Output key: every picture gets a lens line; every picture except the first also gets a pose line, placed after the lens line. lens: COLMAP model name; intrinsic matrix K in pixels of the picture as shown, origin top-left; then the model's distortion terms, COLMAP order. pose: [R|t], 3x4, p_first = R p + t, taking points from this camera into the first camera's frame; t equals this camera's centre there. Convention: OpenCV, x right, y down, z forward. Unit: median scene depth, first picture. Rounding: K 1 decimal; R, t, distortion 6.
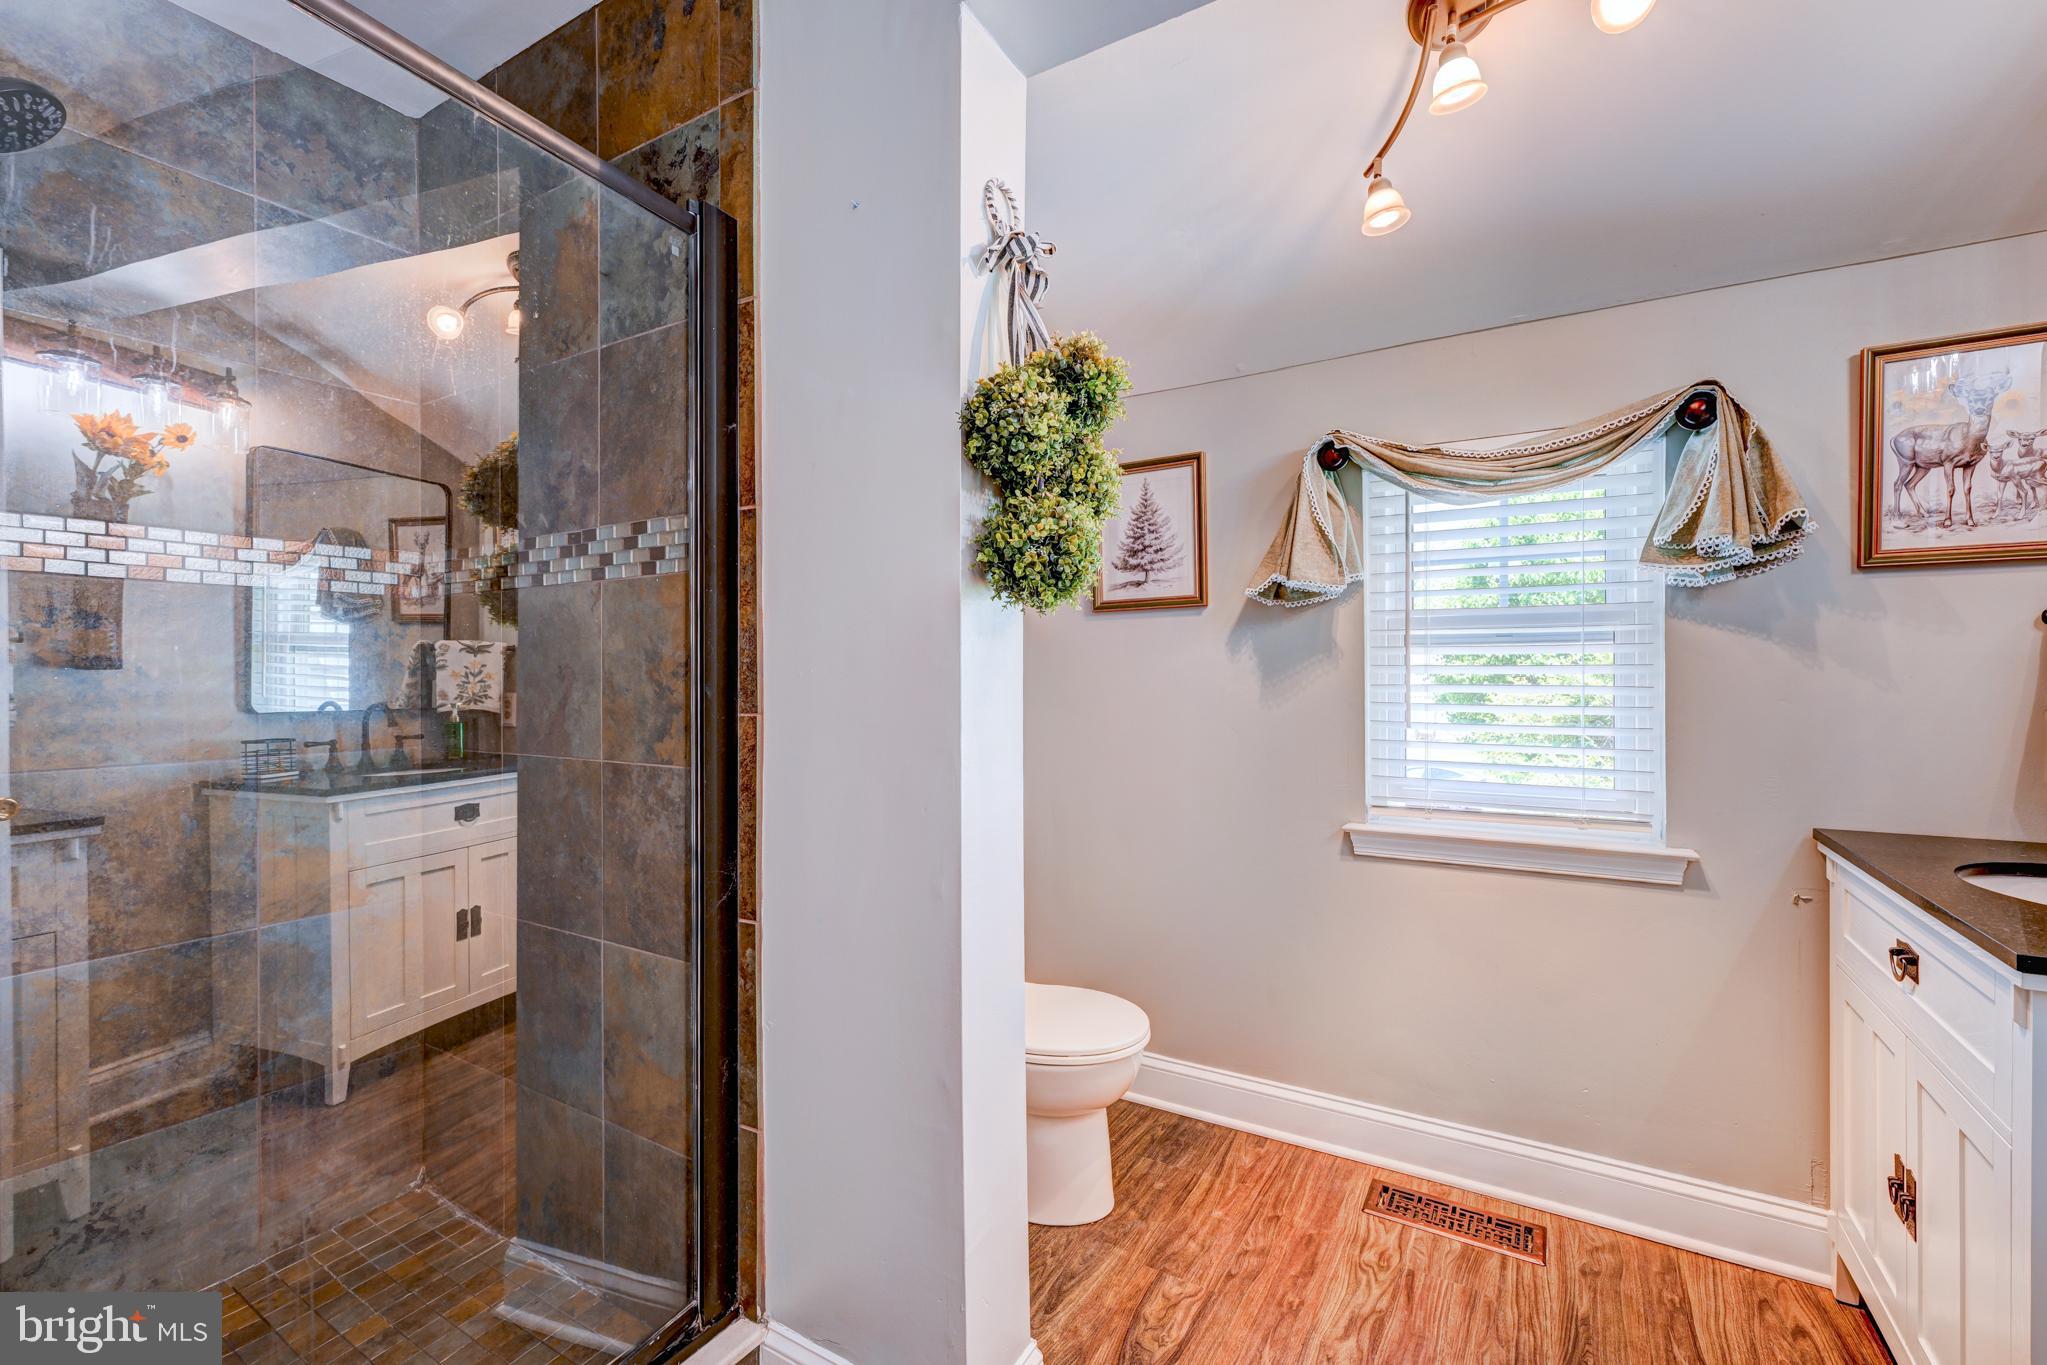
lens RADIAL K [[883.3, 0, 1025.8], [0, 883.3, 676.1], [0, 0, 1]] dist [0.002280, -0.001193]
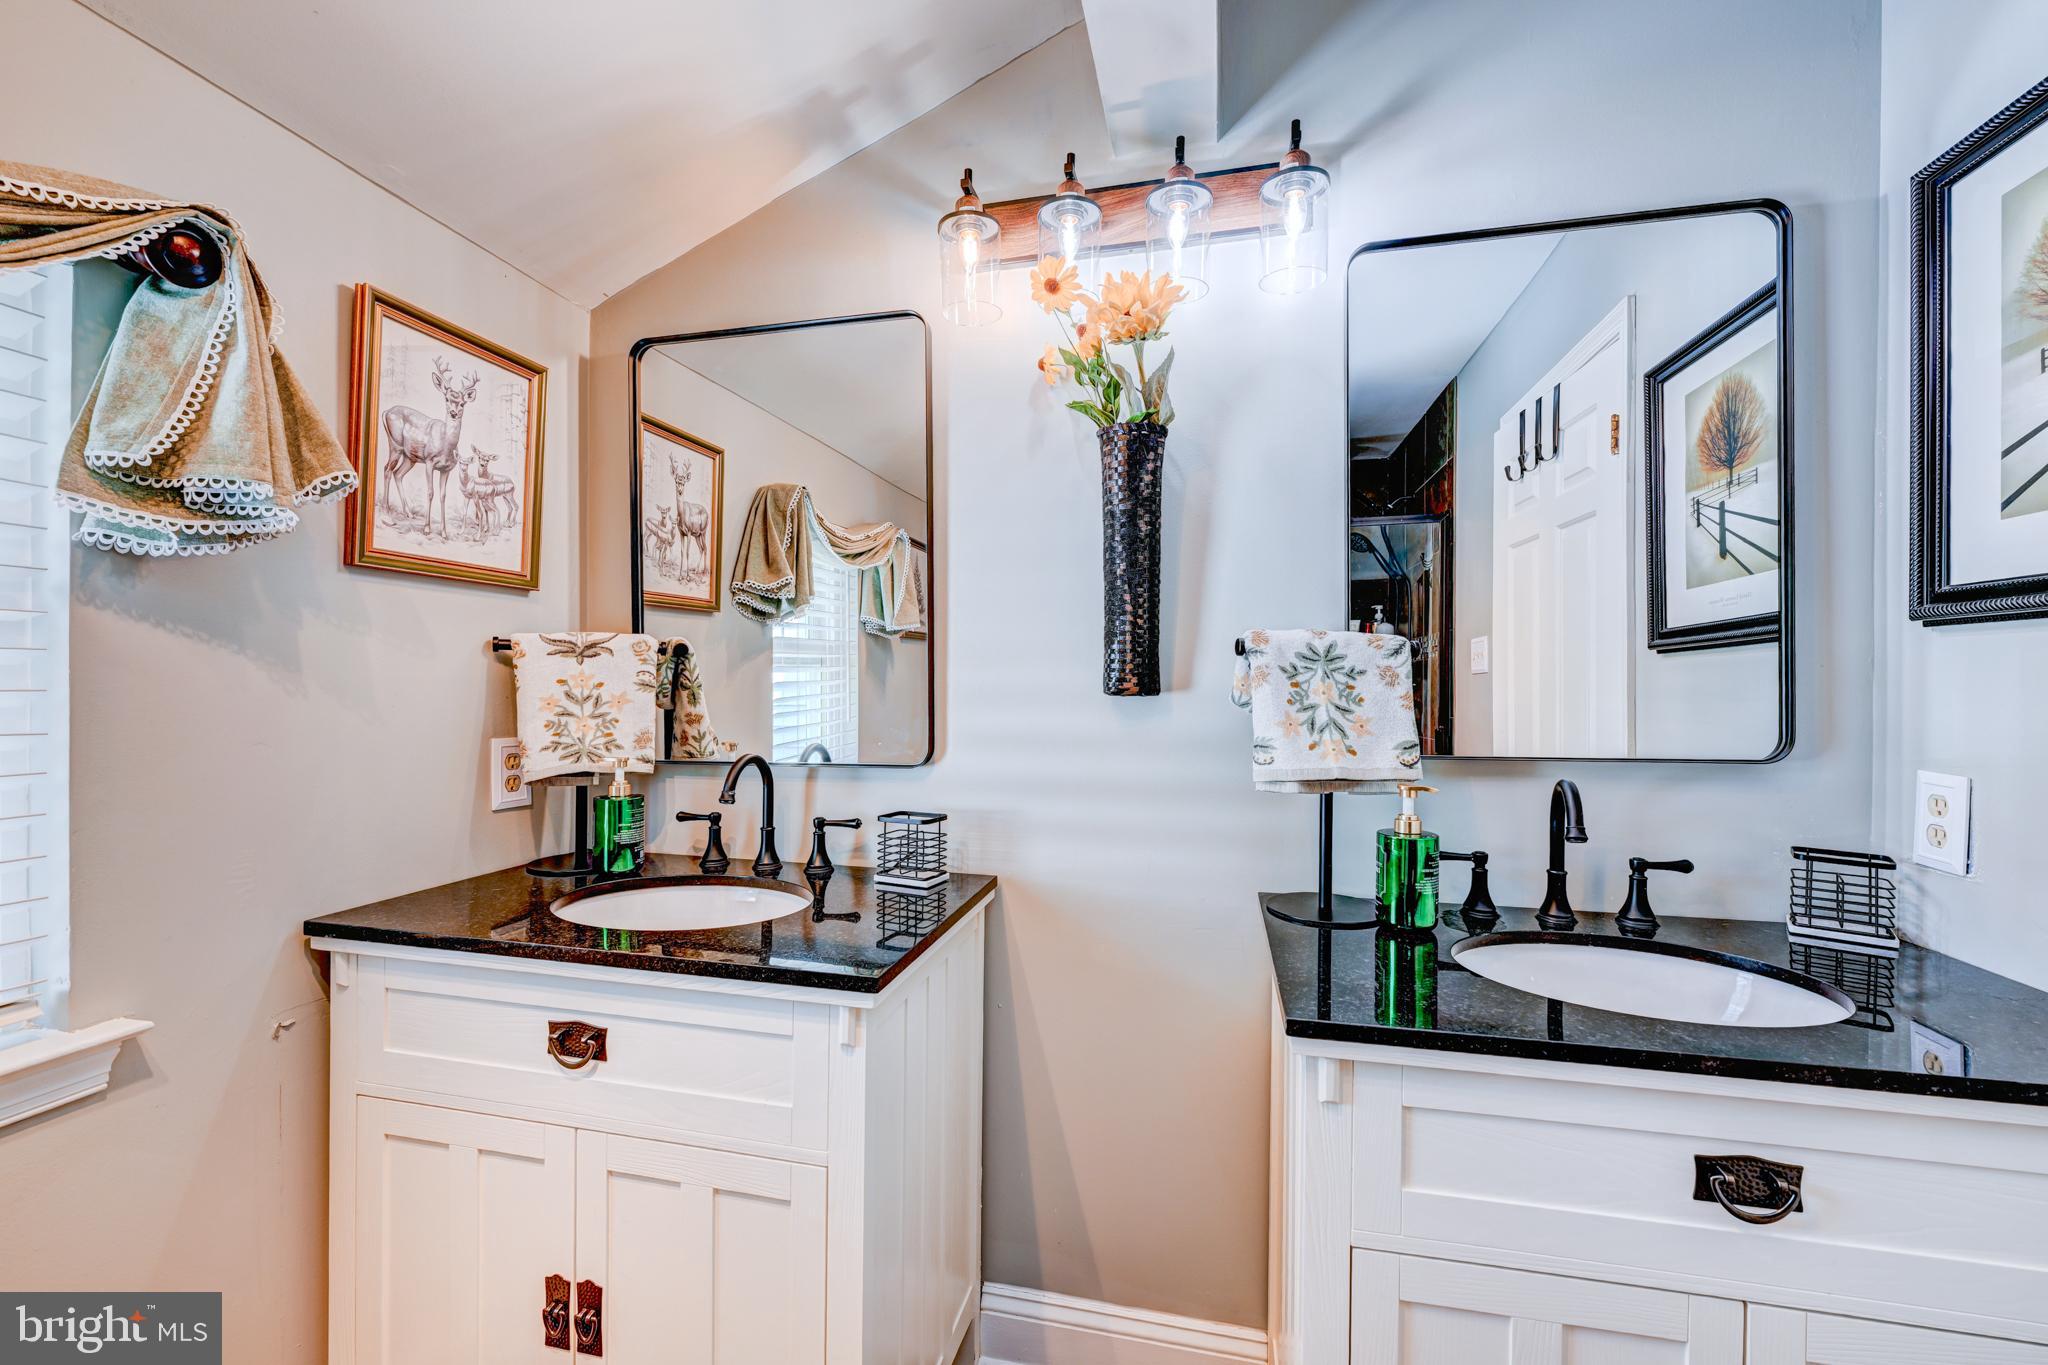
lens RADIAL K [[821.7, 0, 1025.5], [0, 821.7, 682.3], [0, 0, 1]] dist [0.003970, -0.002238]
pose [[-0.307222, 0.004499, 0.951627, 0.081942], [0.000591, 0.999990, -0.004537, -0.016883], [-0.951638, -0.000831, -0.307221, 0.657701]]
